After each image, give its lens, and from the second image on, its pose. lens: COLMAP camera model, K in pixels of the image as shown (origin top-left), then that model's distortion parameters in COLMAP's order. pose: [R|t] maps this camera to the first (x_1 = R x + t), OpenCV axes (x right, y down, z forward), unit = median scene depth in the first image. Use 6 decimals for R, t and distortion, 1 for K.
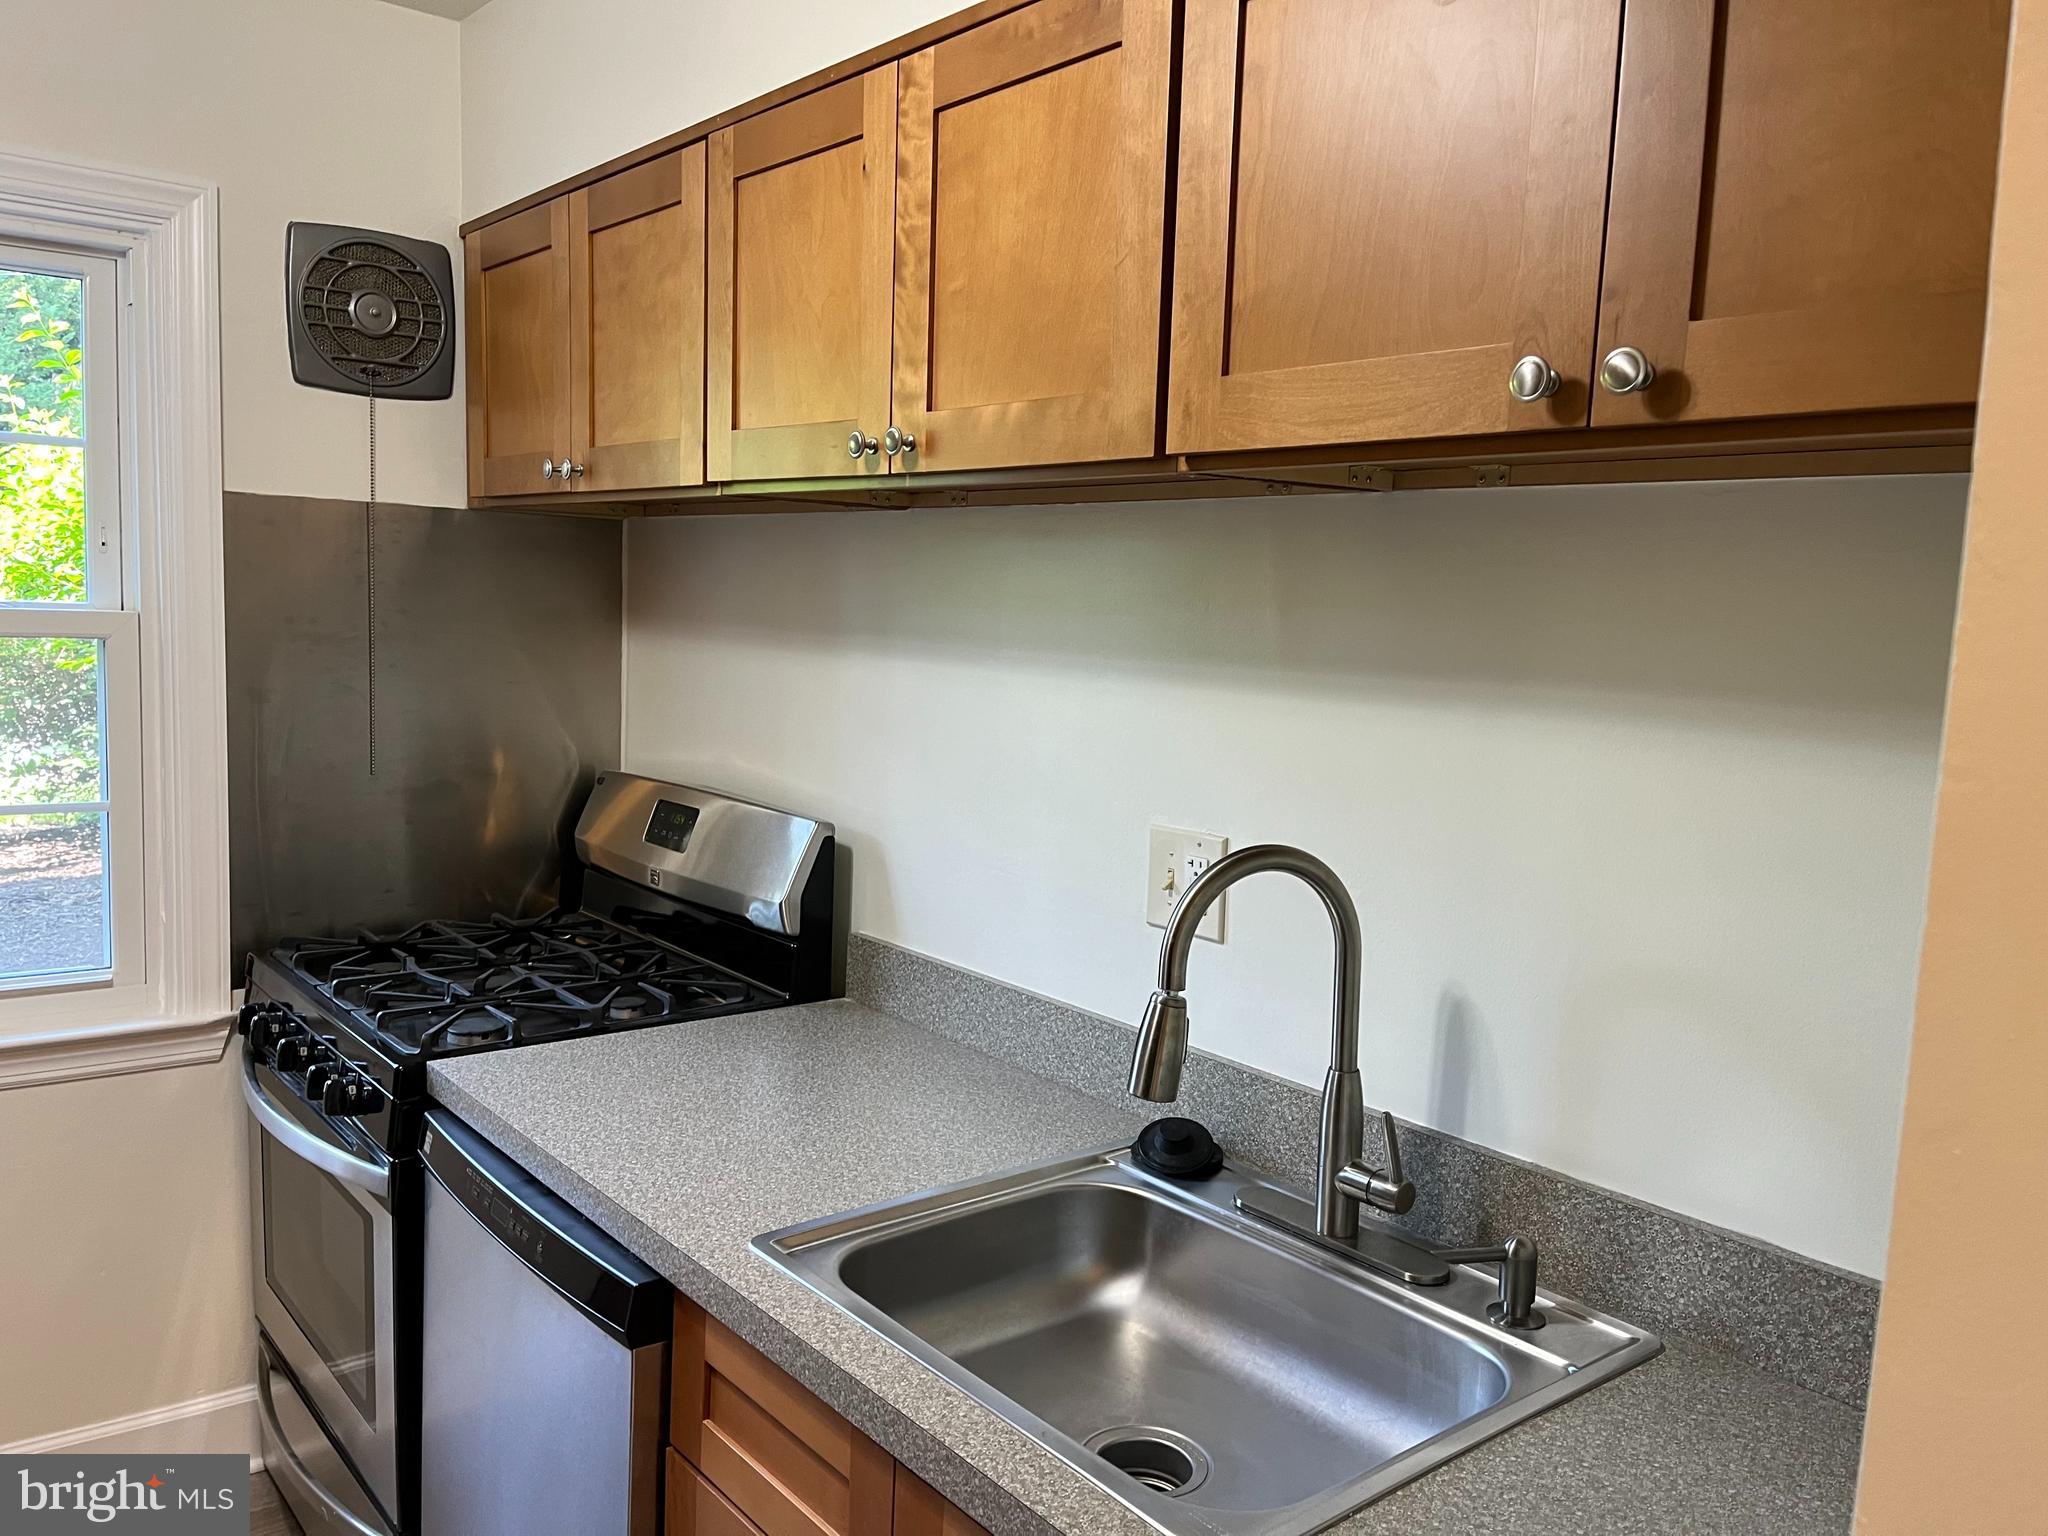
lens RADIAL K [[1580.7, 0, 1021.4], [0, 1580.7, 781.5], [0, 0, 1]] dist [0.054232, -0.047116]
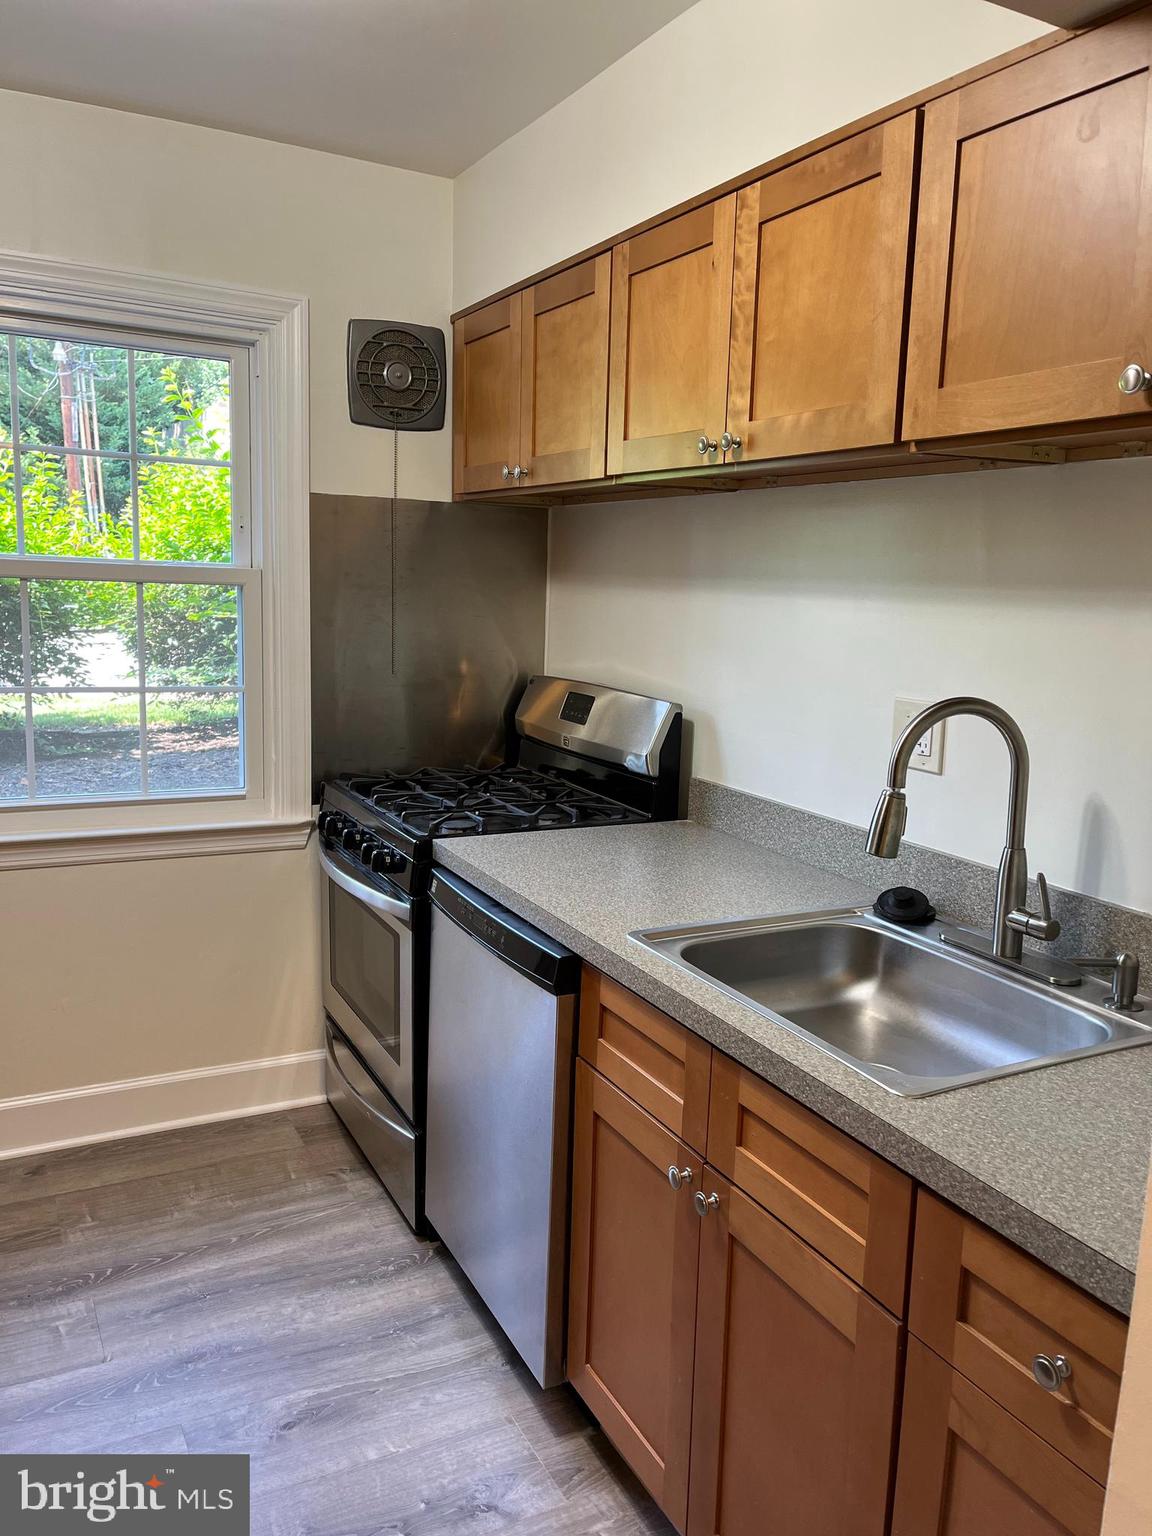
lens RADIAL K [[1185.6, 0, 576.0], [0, 1185.6, 768.0], [0, 0, 1]] dist [0.054232, -0.047116]
pose [[0.977974, 0.025396, -0.207176, 0.024433], [-0.016726, 0.998914, 0.043495, 0.056219], [0.208056, -0.039072, 0.977336, -0.184223]]
